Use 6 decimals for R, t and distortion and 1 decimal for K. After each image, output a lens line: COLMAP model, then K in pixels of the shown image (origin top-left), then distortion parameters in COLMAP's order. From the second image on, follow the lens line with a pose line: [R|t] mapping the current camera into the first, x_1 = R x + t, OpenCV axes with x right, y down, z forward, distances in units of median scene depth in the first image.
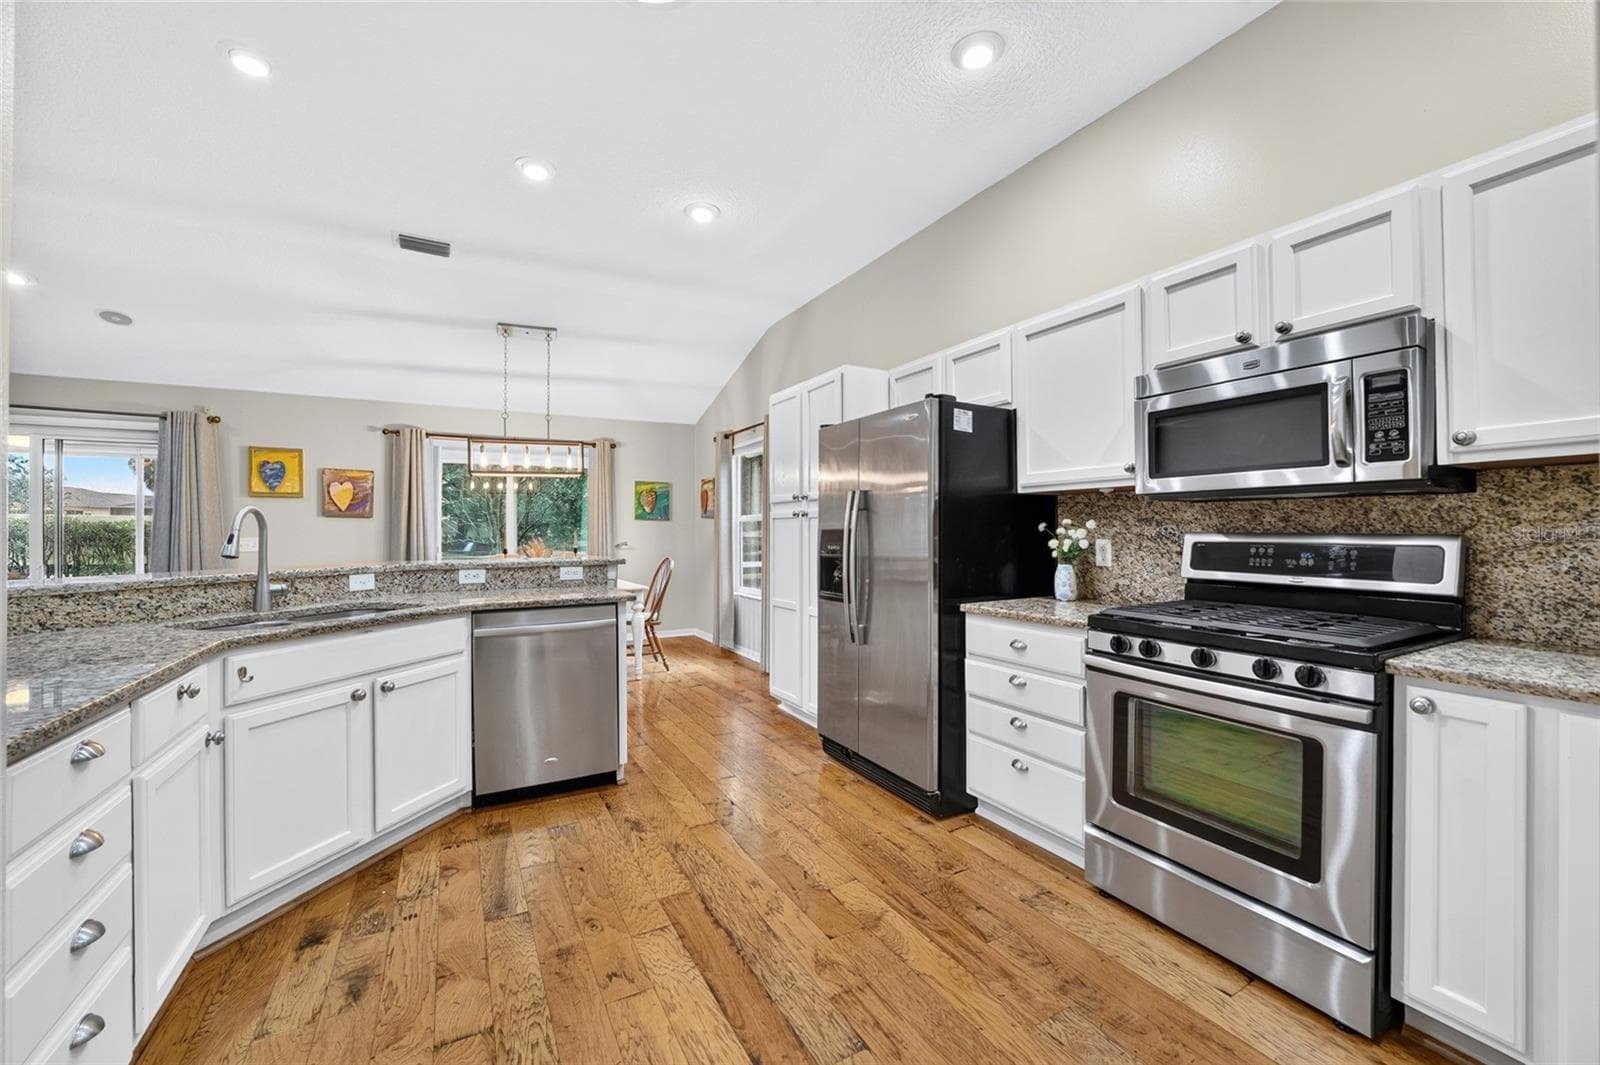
lens RADIAL K [[623.9, 0, 772.4], [0, 623.9, 530.0], [0, 0, 1]] dist [-0.001074, -0.000089]
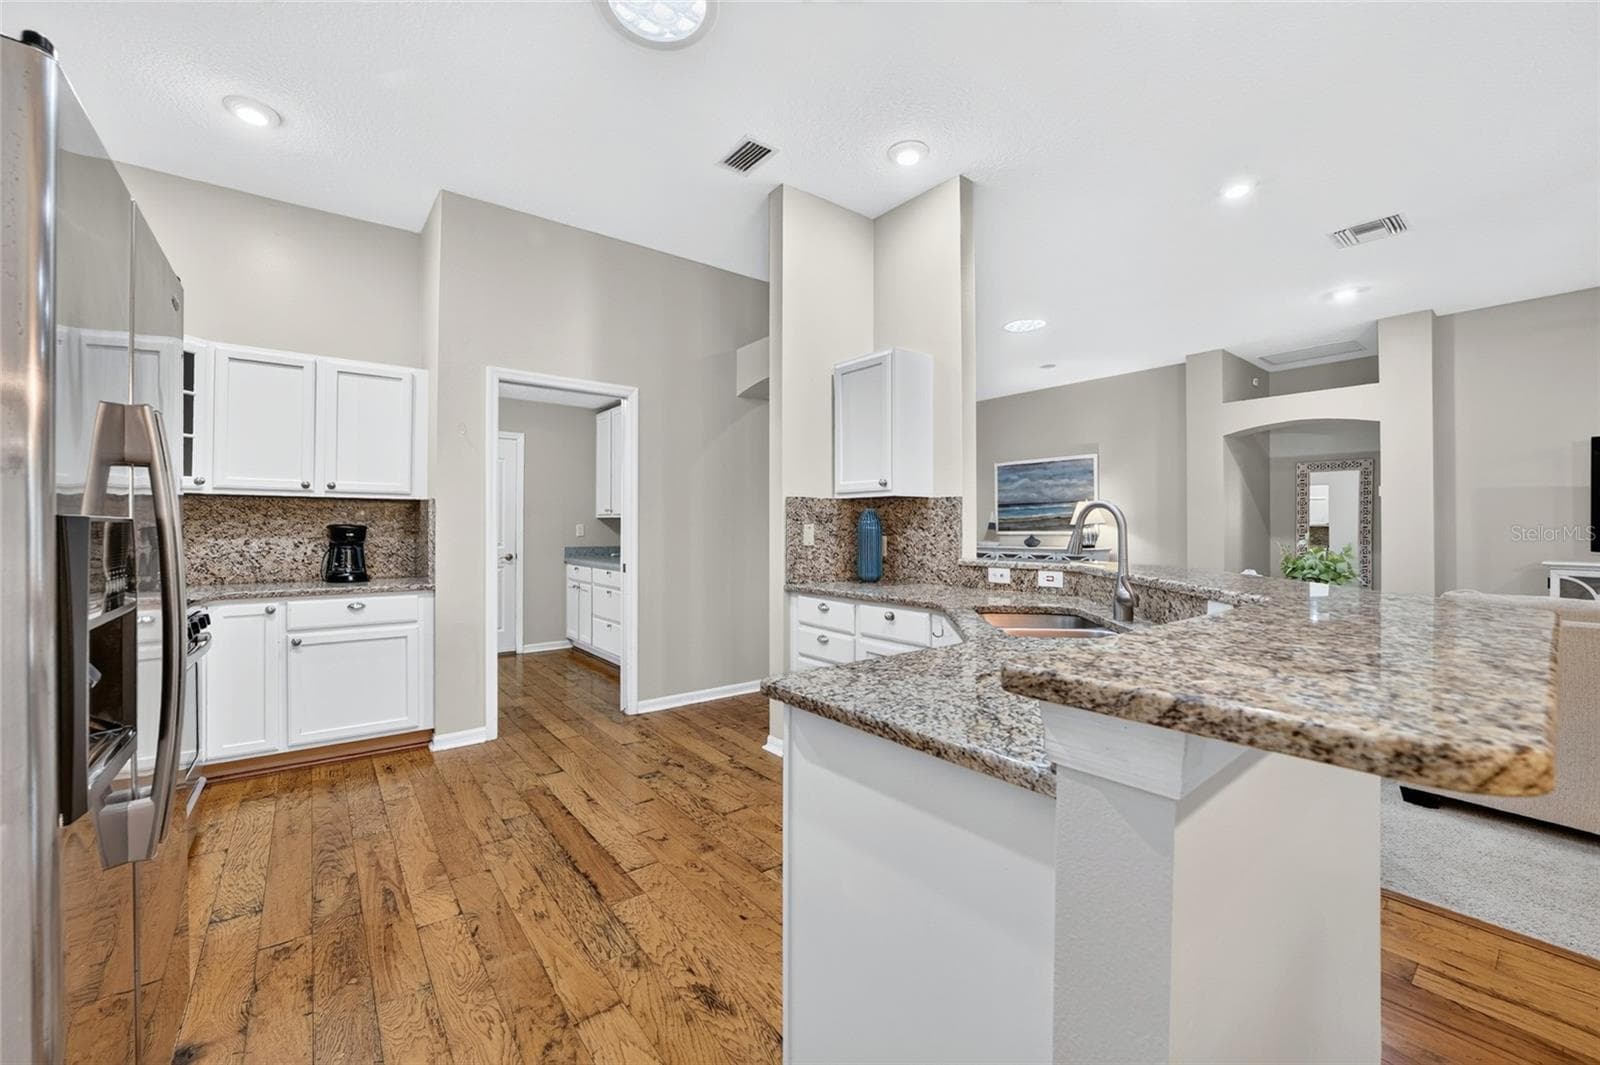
lens RADIAL K [[624.0, 0, 800.0], [0, 624.0, 532.5], [0, 0, 1]] dist [-0.000688, -0.000035]
pose [[-0.978892, 0.006095, -0.204289, -0.235572], [0.005626, 0.999980, 0.002877, -0.001921], [0.204302, 0.001666, -0.978906, 2.128699]]
